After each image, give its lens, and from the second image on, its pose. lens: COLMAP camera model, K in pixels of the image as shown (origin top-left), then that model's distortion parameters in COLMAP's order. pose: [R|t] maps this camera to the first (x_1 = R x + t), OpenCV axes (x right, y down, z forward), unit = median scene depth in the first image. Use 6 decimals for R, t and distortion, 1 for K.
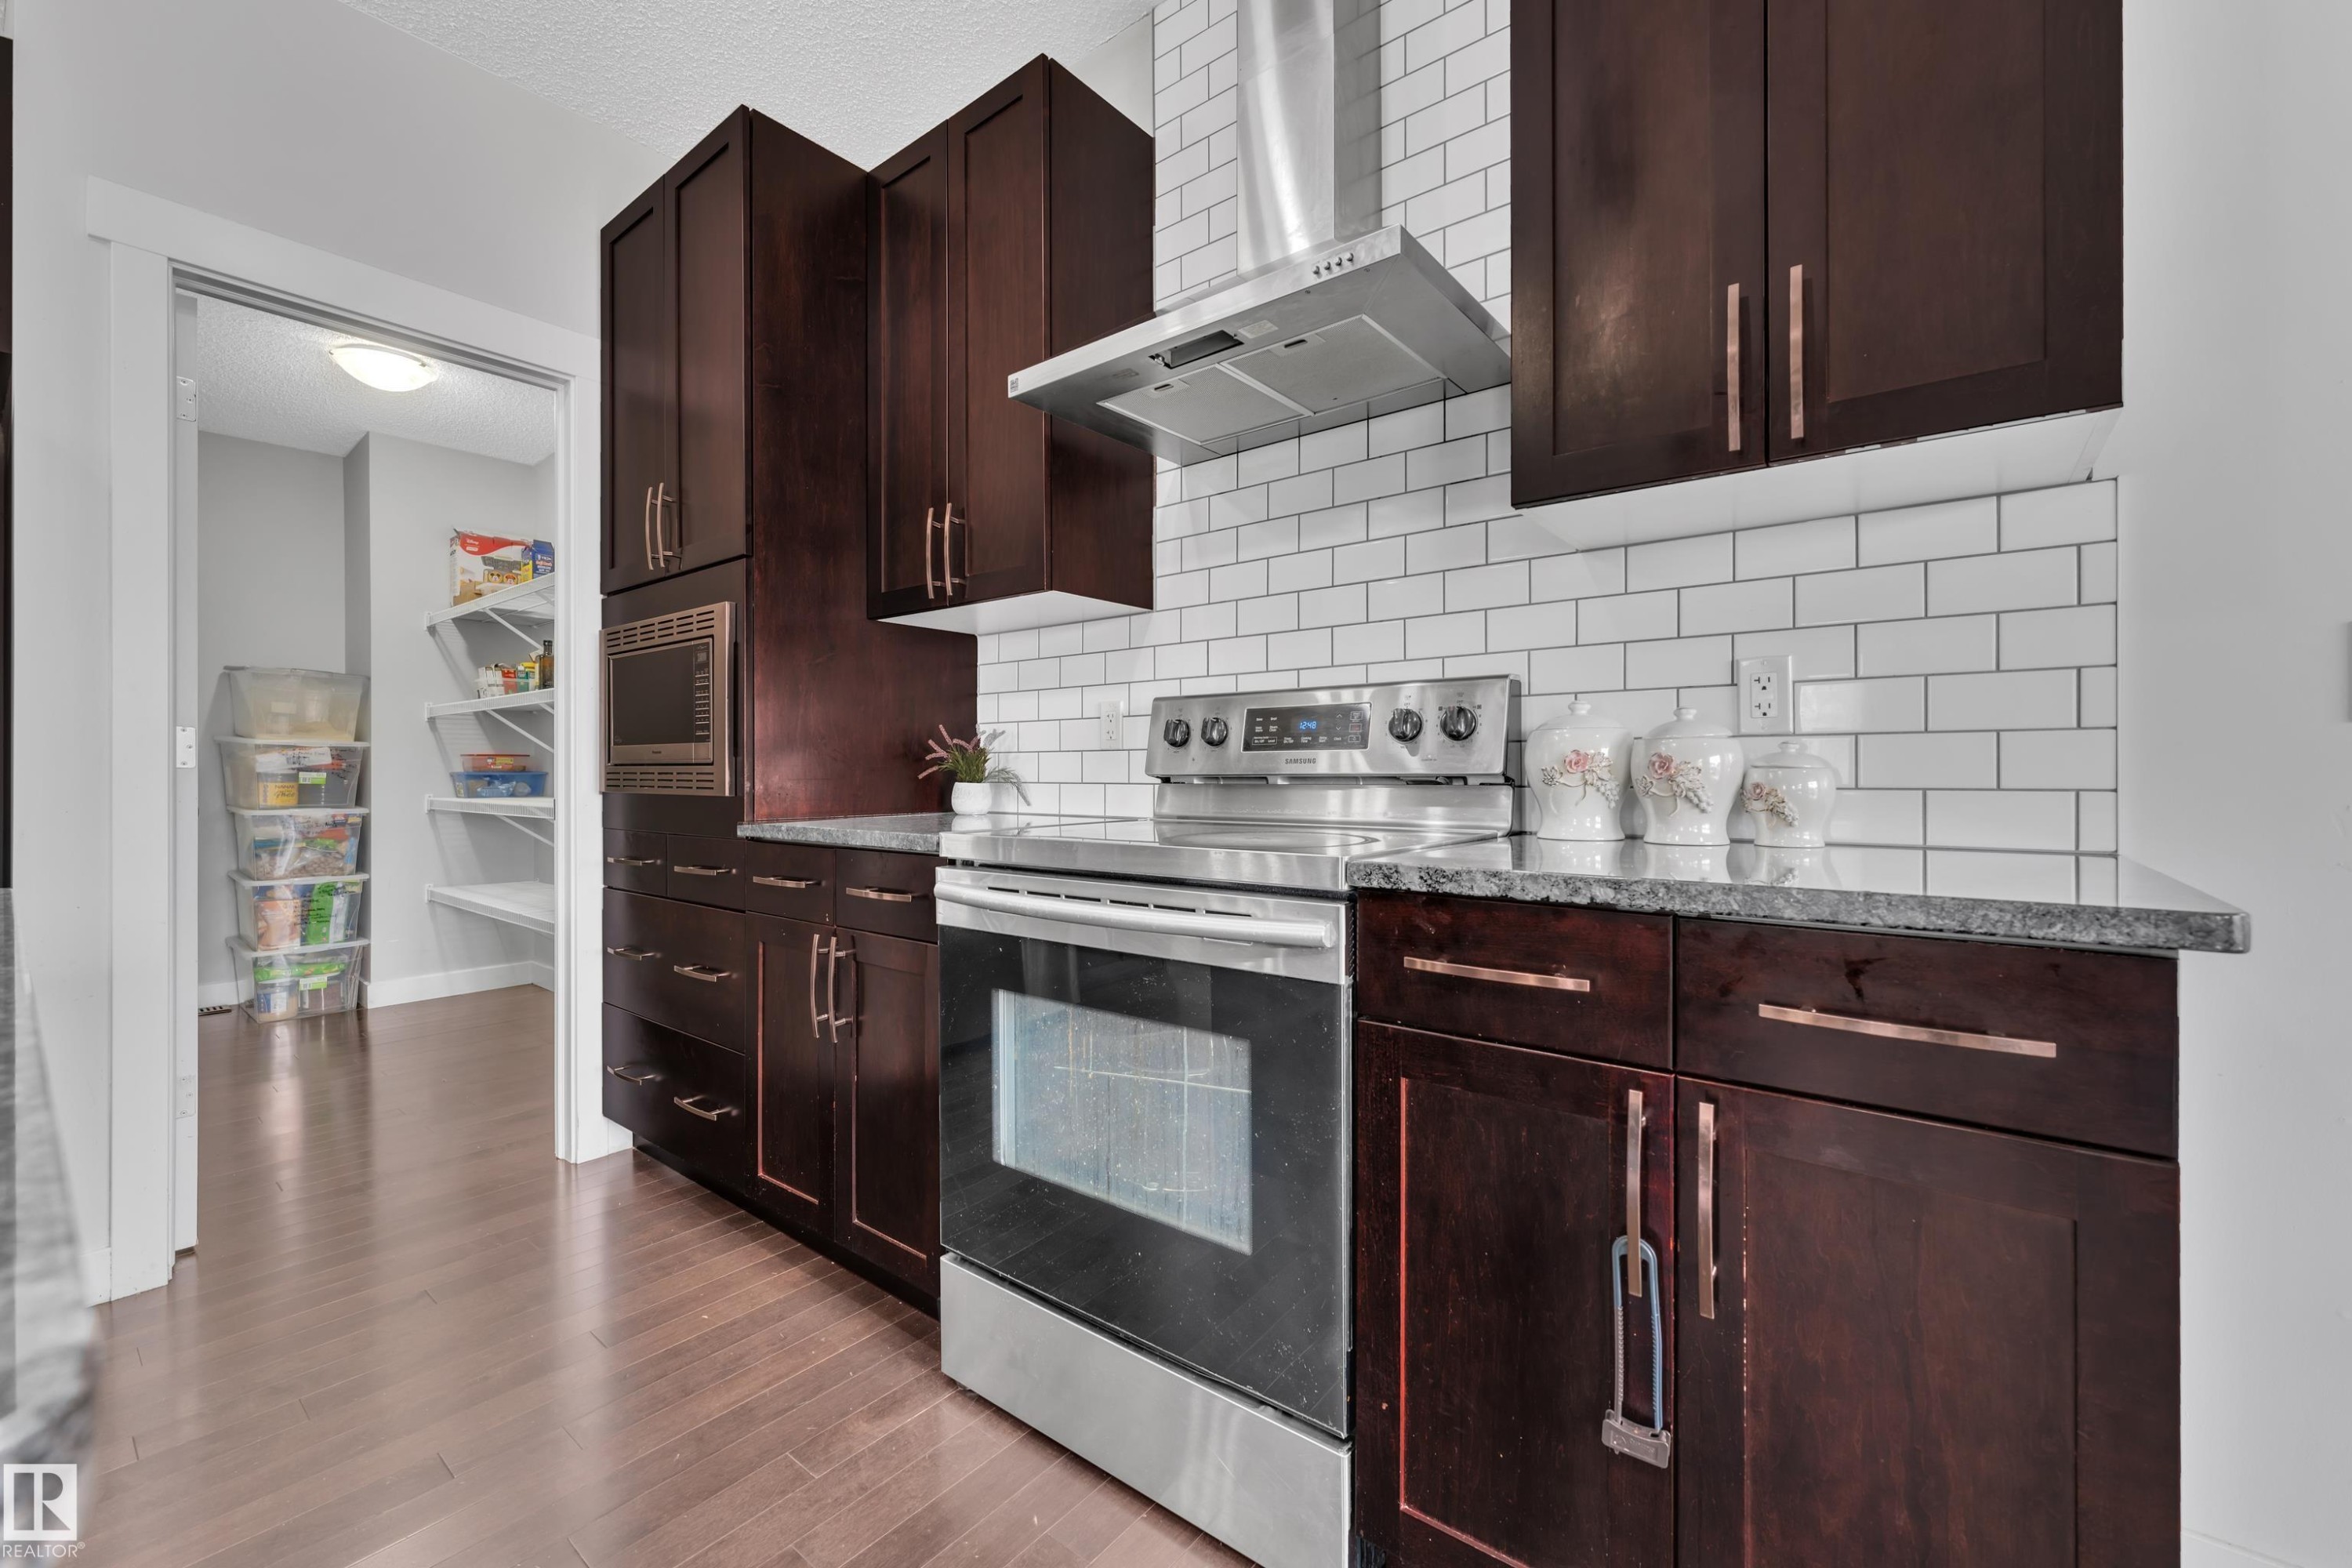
lens RADIAL K [[945.5, 0, 1183.7], [0, 945.5, 773.9], [0, 0, 1]] dist [-0.000199, 0.000103]
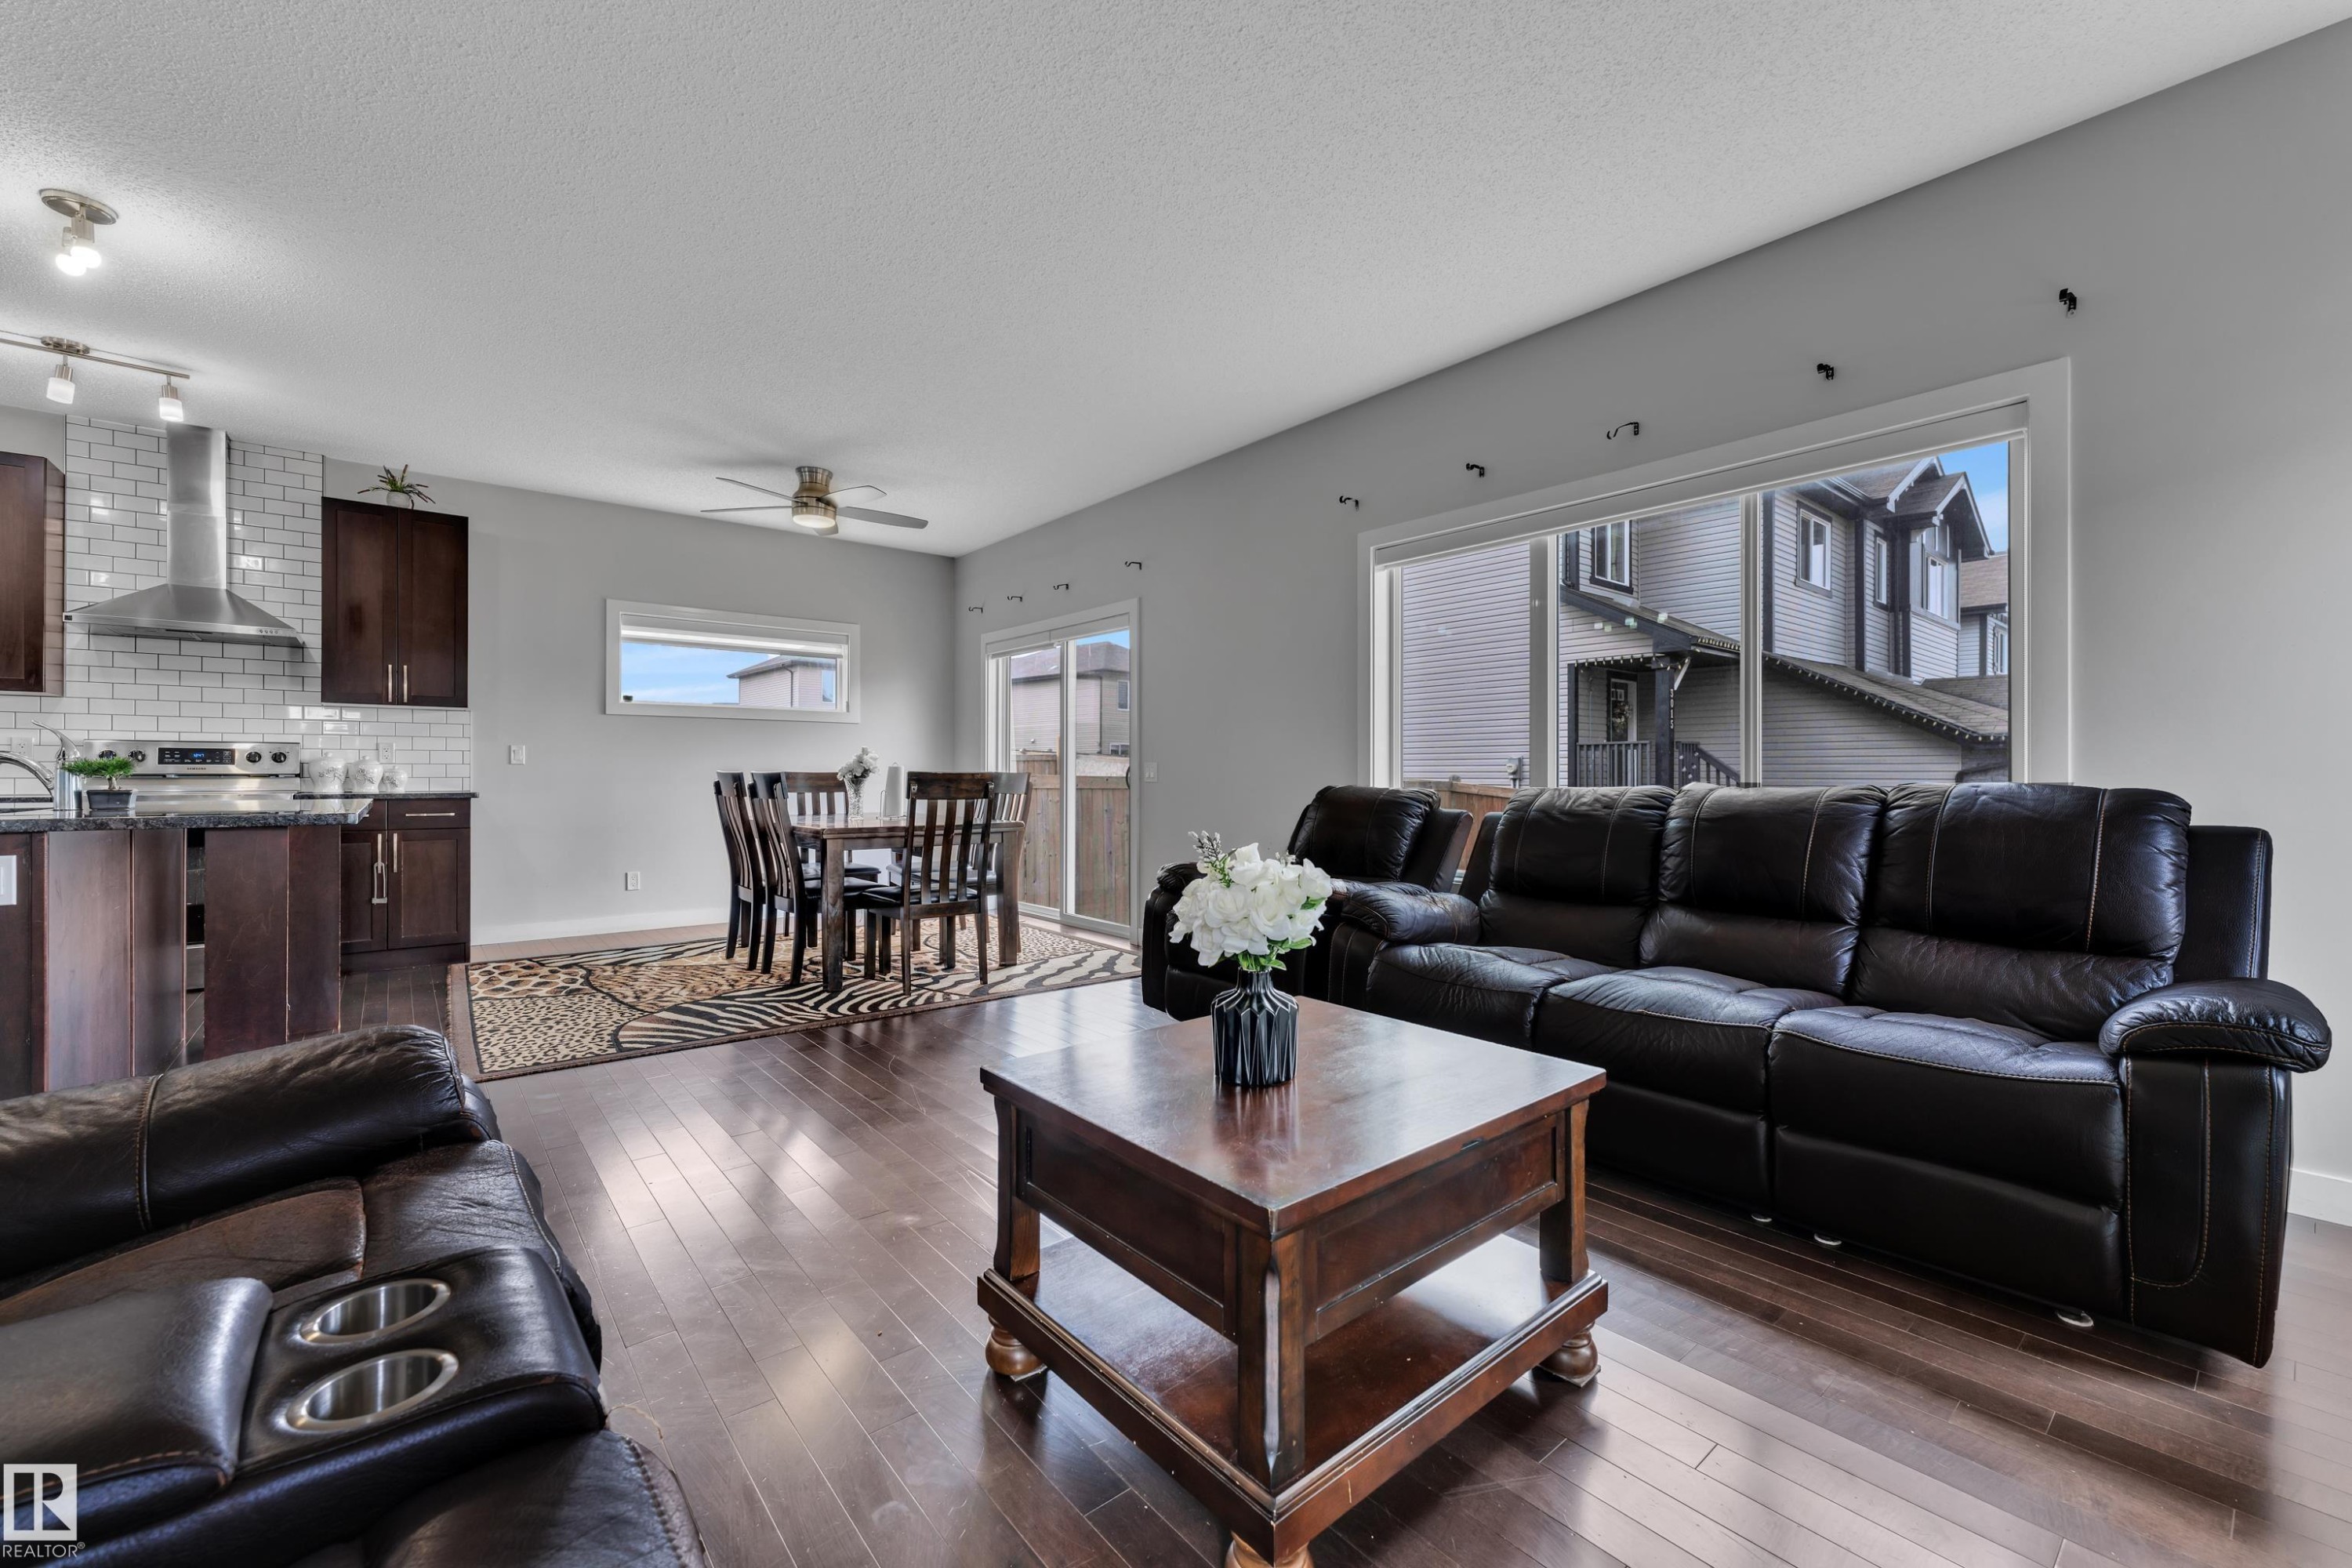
lens RADIAL K [[945.5, 0, 1171.7], [0, 945.5, 774.1], [0, 0, 1]] dist [-0.000199, 0.000103]
pose [[0.203427, 0.010055, 0.979038, -2.356867], [0.009503, 0.999880, -0.012243, 0.073999], [-0.979044, 0.011794, 0.203307, -2.734146]]
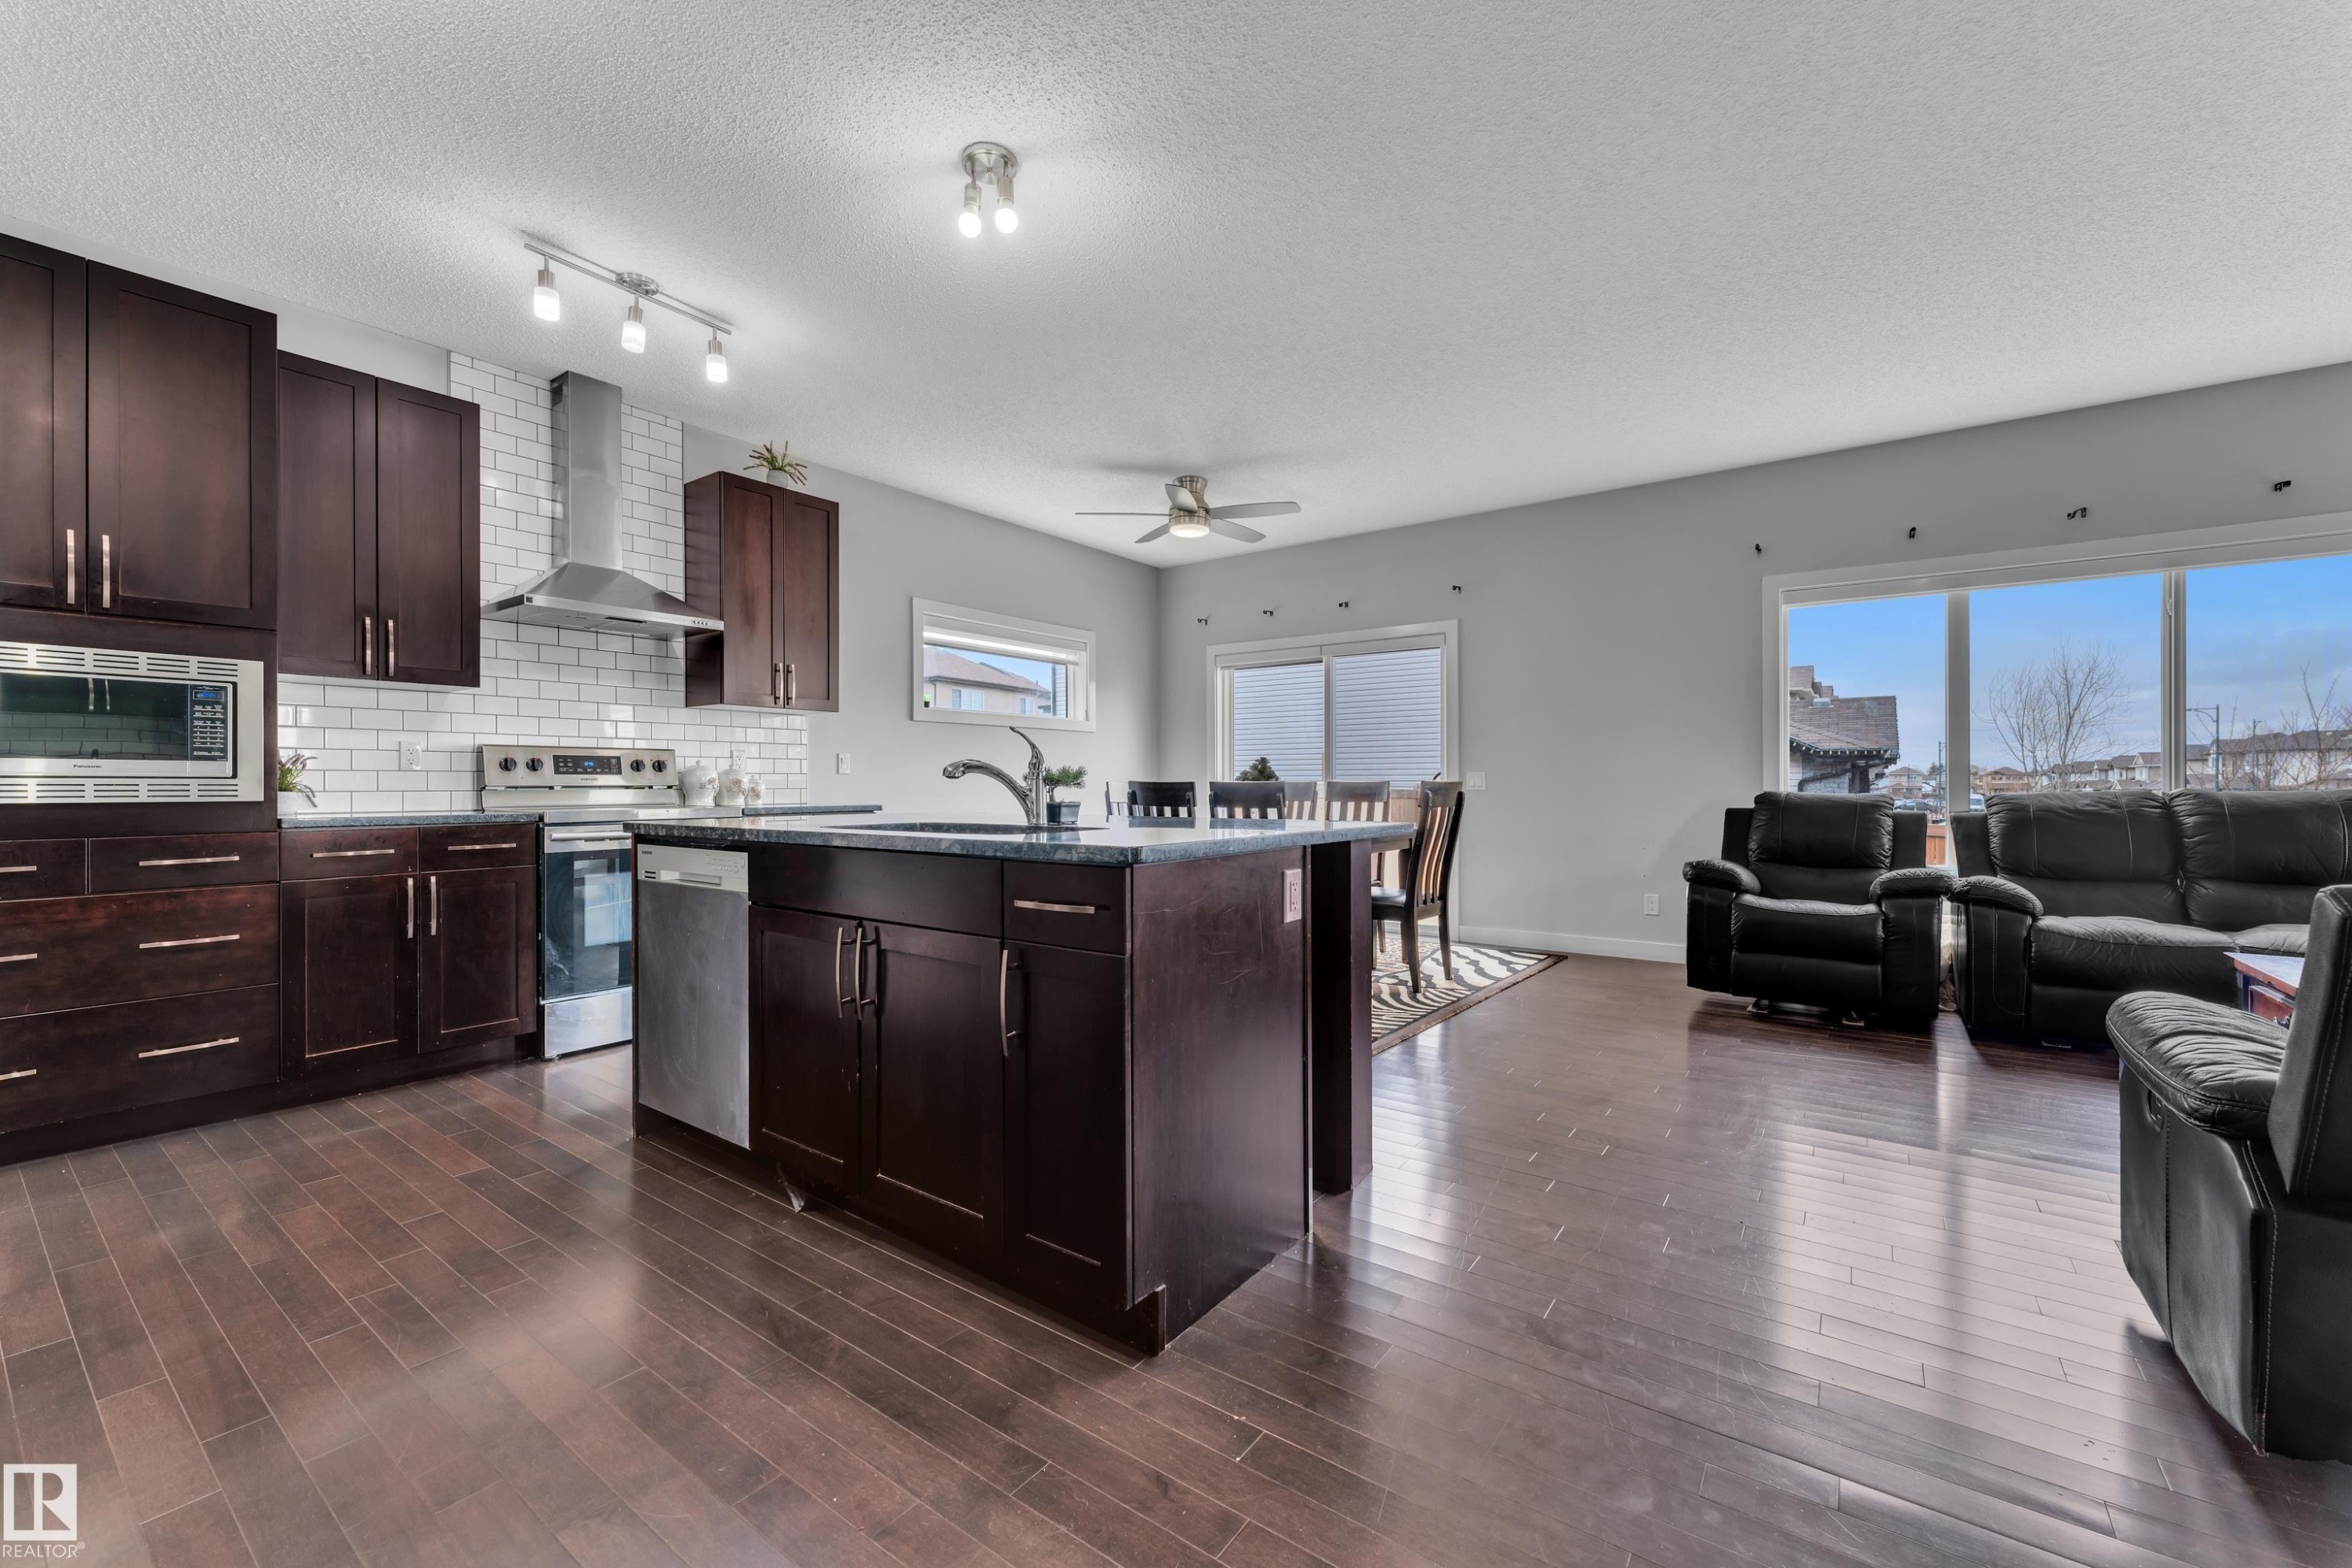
lens RADIAL K [[945.5, 0, 1170.5], [0, 945.5, 789.4], [0, 0, 1]] dist [-0.000199, 0.000103]
pose [[-0.043685, 0.004291, 0.999036, -2.708129], [0.015056, 0.999880, -0.003637, 0.048915], [-0.998932, 0.014883, -0.043745, -0.367047]]
